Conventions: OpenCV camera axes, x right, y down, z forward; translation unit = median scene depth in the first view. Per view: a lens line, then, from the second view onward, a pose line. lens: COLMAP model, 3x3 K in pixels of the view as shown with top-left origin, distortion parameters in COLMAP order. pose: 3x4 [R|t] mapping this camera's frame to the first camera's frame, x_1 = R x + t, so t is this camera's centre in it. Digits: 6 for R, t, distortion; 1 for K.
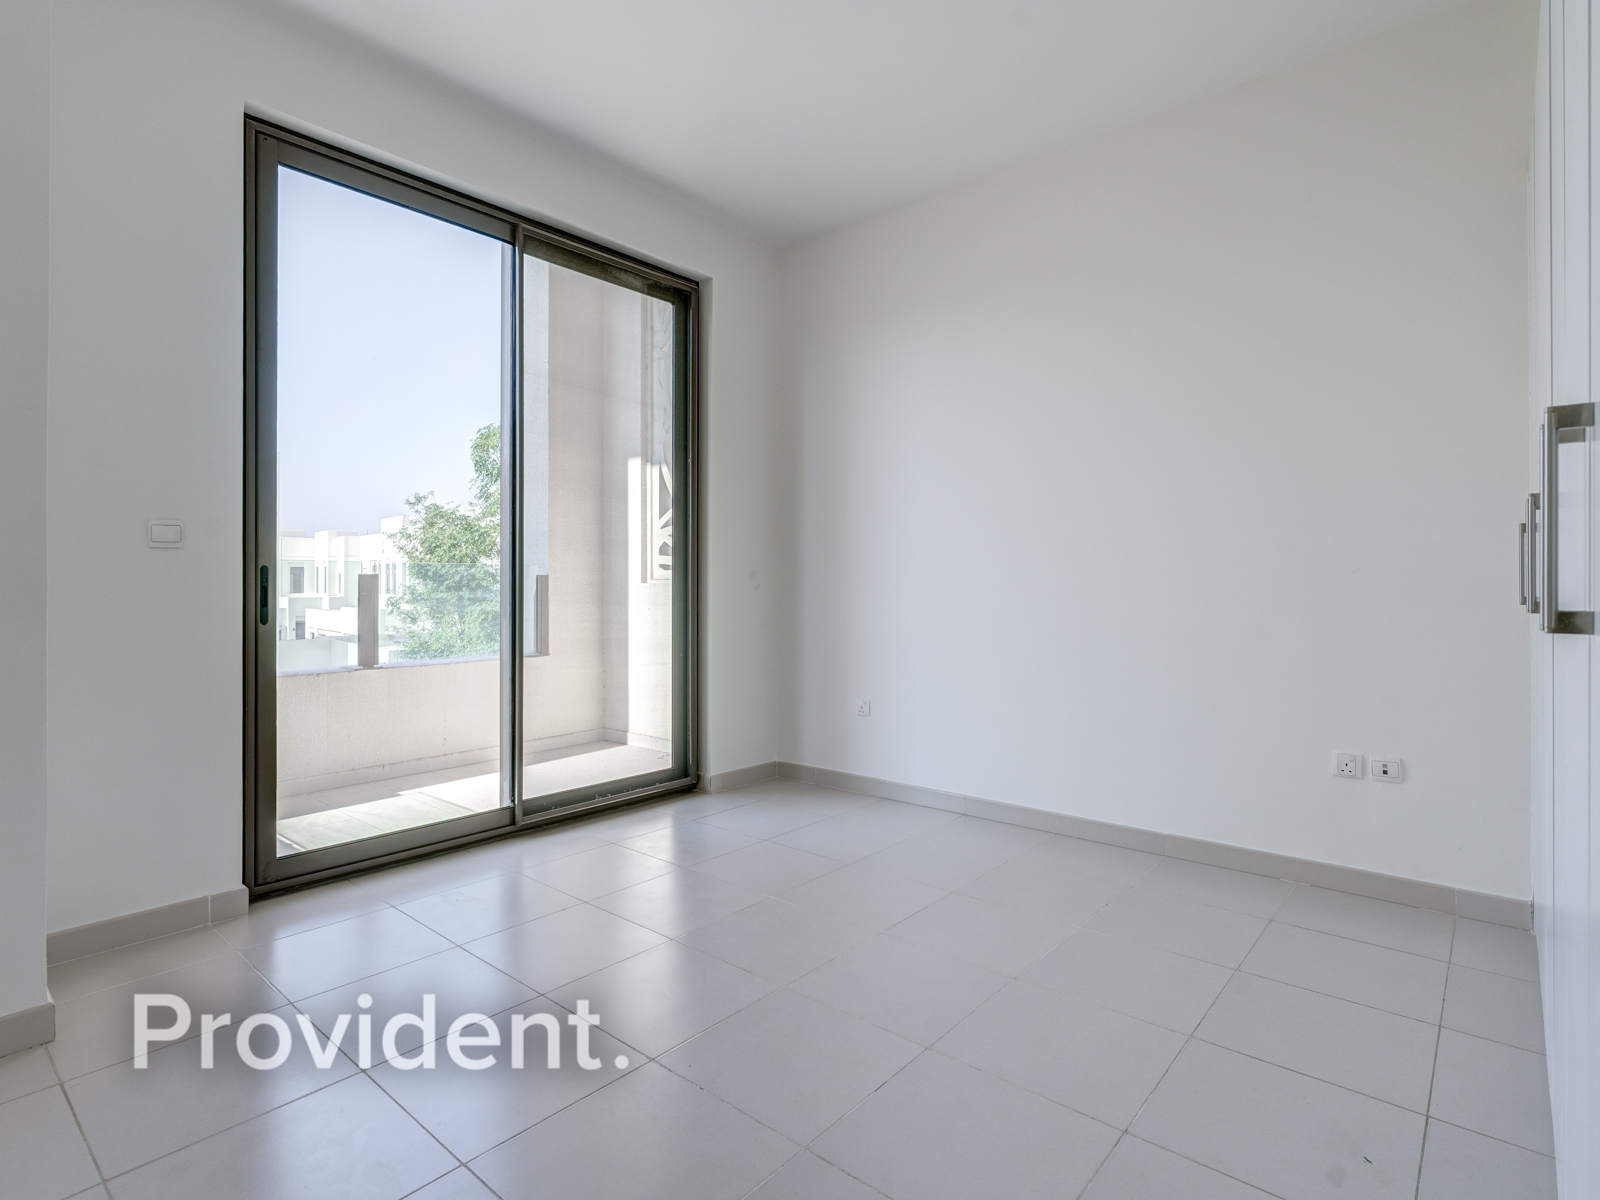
lens RADIAL K [[817.7, 0, 800.0], [0, 817.7, 600.0], [0, 0, 1]] dist [-0.000397, 0.000103]
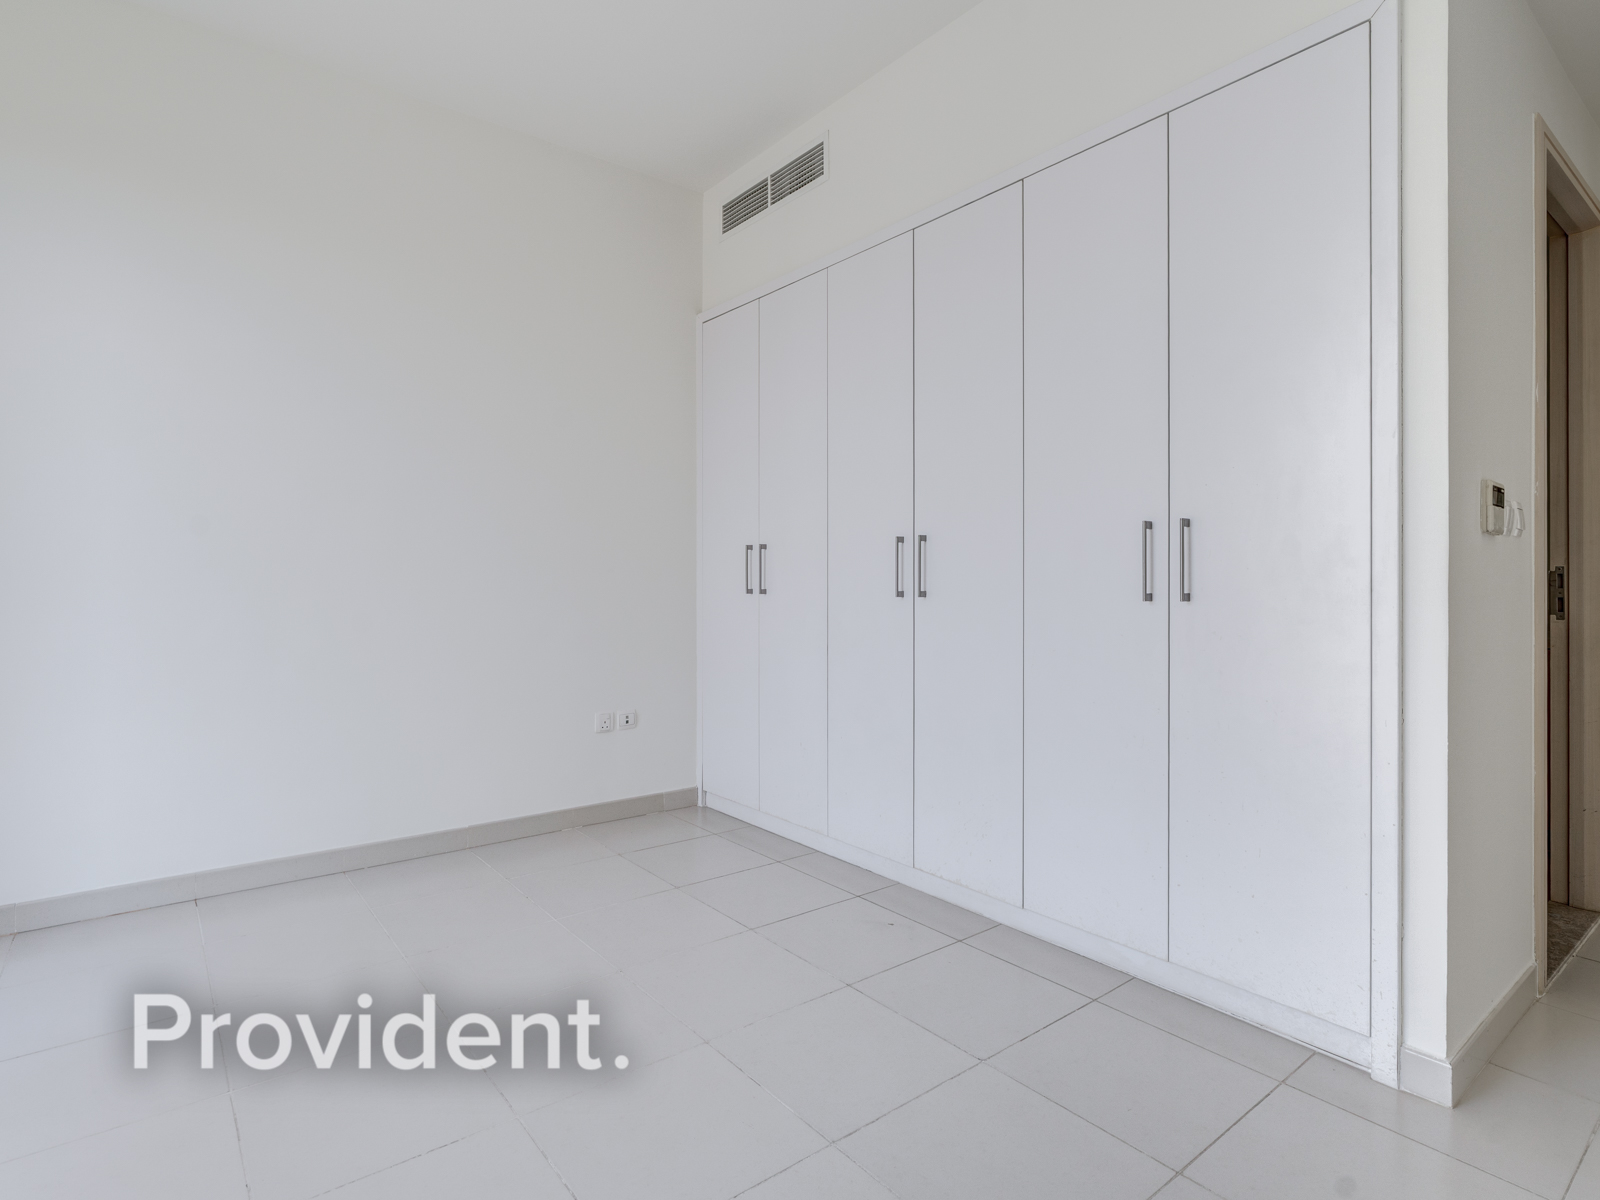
lens RADIAL K [[817.7, 0, 800.0], [0, 817.7, 600.0], [0, 0, 1]] dist [-0.000397, 0.000103]
pose [[0.189758, -0.004738, 0.981819, -0.526313], [0.011082, 0.999935, 0.002683, 0.011384], [-0.981768, 0.010371, 0.189799, 0.464343]]
